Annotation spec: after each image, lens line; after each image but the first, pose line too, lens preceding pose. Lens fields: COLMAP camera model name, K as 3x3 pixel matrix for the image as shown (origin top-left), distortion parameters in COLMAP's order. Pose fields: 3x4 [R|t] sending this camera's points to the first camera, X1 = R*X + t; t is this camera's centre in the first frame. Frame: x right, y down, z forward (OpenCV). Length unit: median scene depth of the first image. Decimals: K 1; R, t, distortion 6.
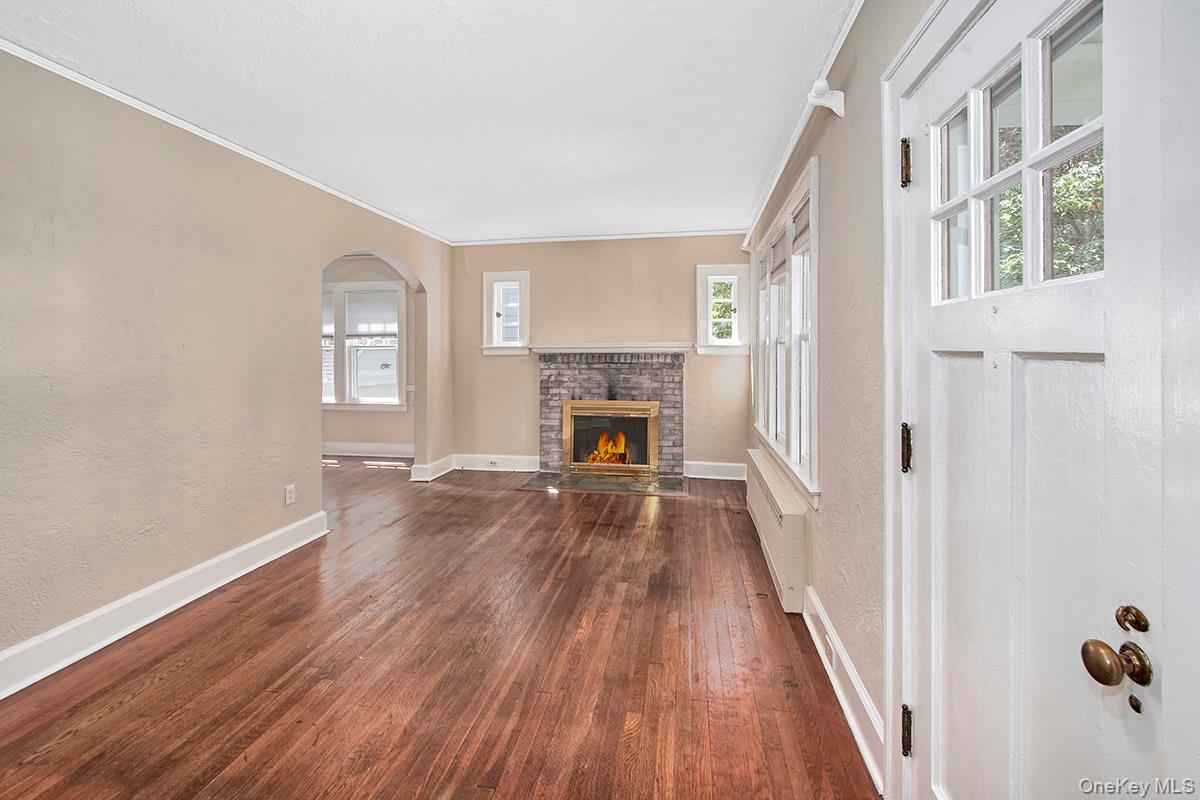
lens RADIAL K [[529.4, 0, 586.5], [0, 529.4, 351.6], [0, 0, 1]] dist [-0.000586, -0.000271]
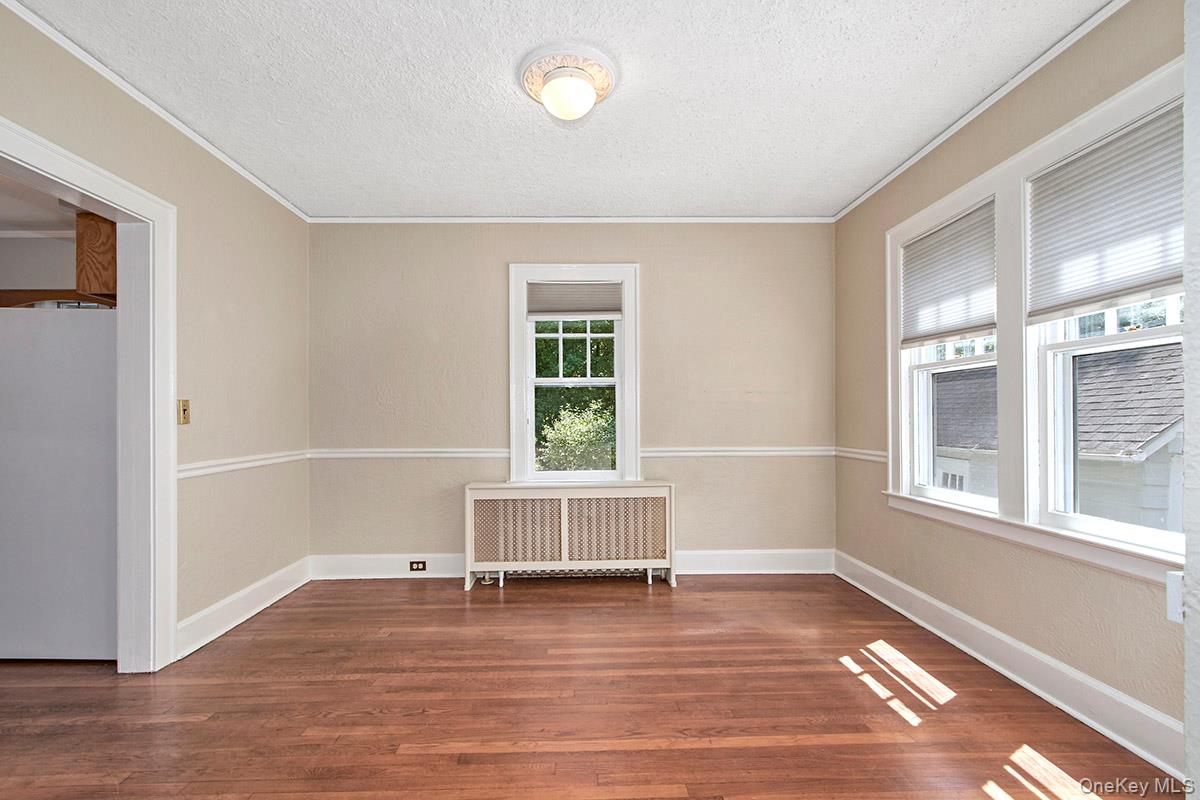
lens RADIAL K [[541.9, 0, 583.5], [0, 541.9, 406.0], [0, 0, 1]] dist [0.003145, -0.008308]
pose [[0.169362, -0.024741, -0.985243, -0.216552], [0.010451, 0.999674, -0.023306, 0.036452], [0.985499, -0.006350, 0.169565, 0.808197]]
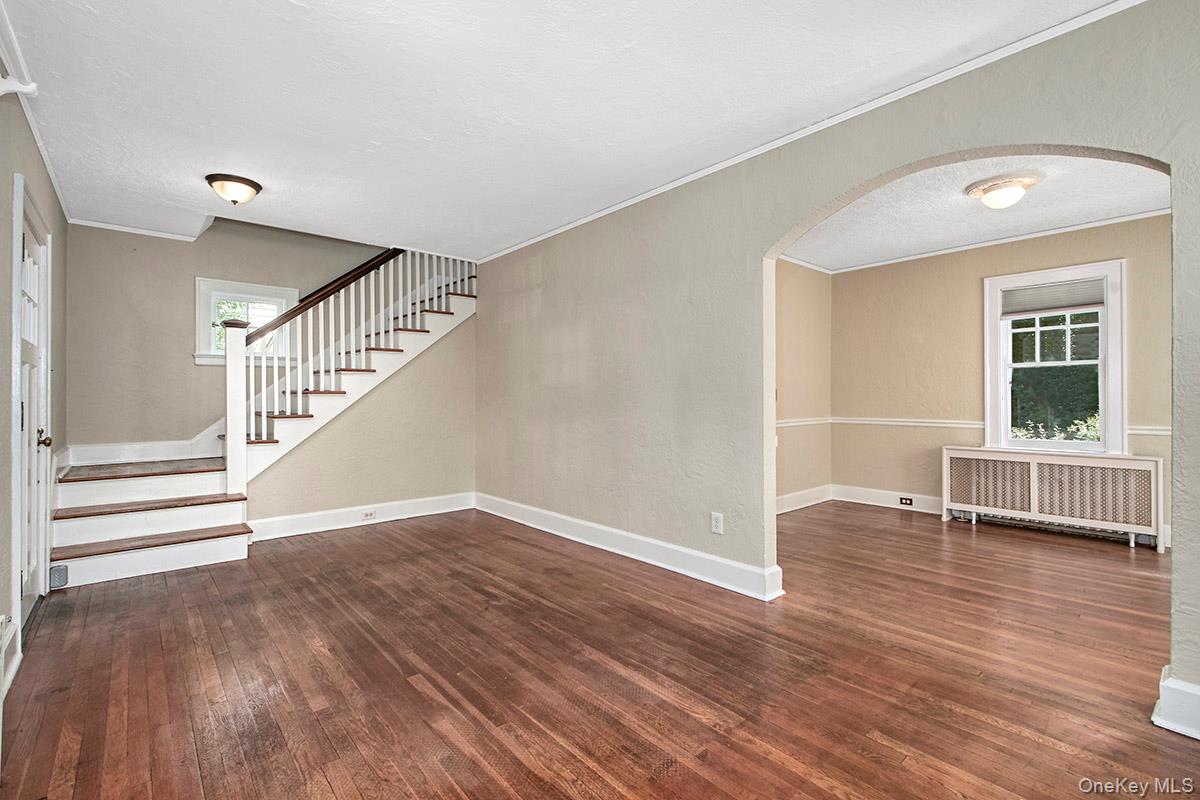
lens RADIAL K [[541.9, 0, 583.5], [0, 541.9, 406.0], [0, 0, 1]] dist [0.003145, -0.008308]
pose [[-0.637777, 0.012476, -0.770120, 0.197527], [0.006717, 0.999921, 0.010637, 0.033934], [0.770192, 0.001611, -0.637810, 0.893337]]
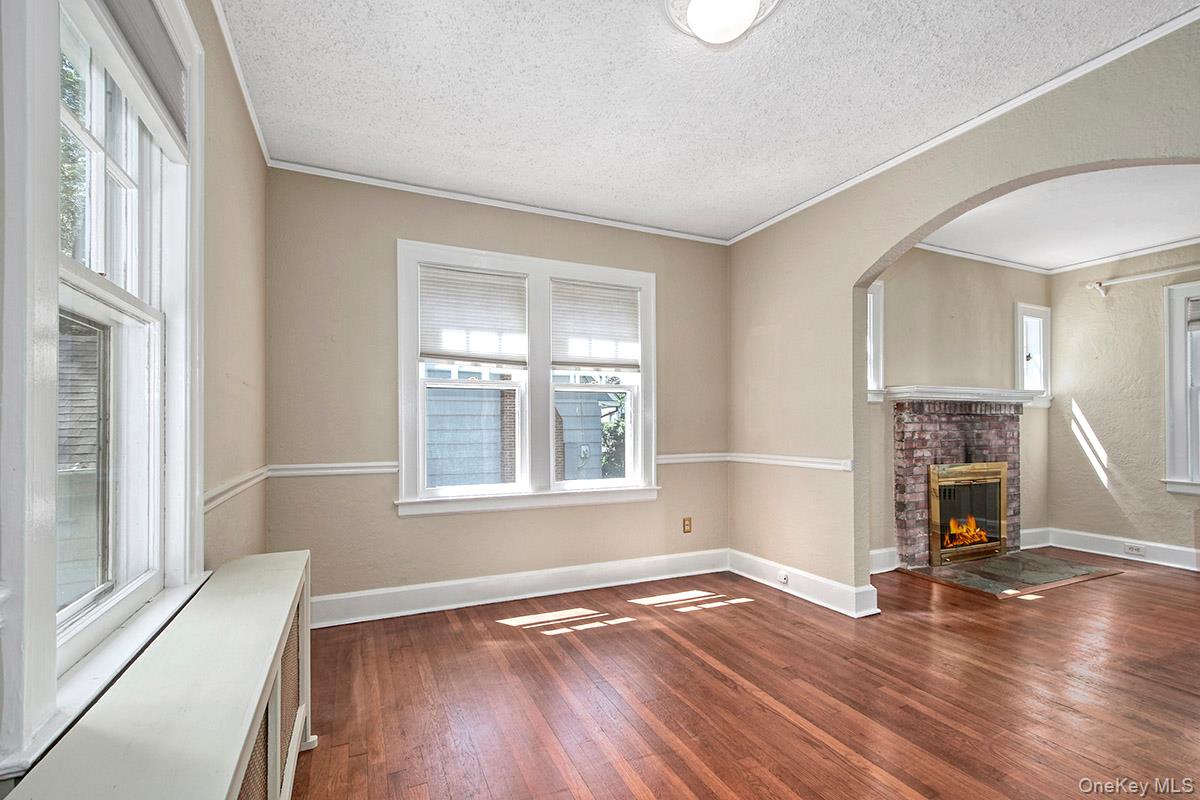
lens RADIAL K [[536.3, 0, 575.6], [0, 536.3, 423.4], [0, 0, 1]] dist [0.002112, 0.000073]
pose [[0.836047, 0.002810, 0.548651, -0.857656], [-0.000989, 0.999993, -0.003614, 0.037528], [-0.548657, 0.002479, 0.836044, 0.656345]]
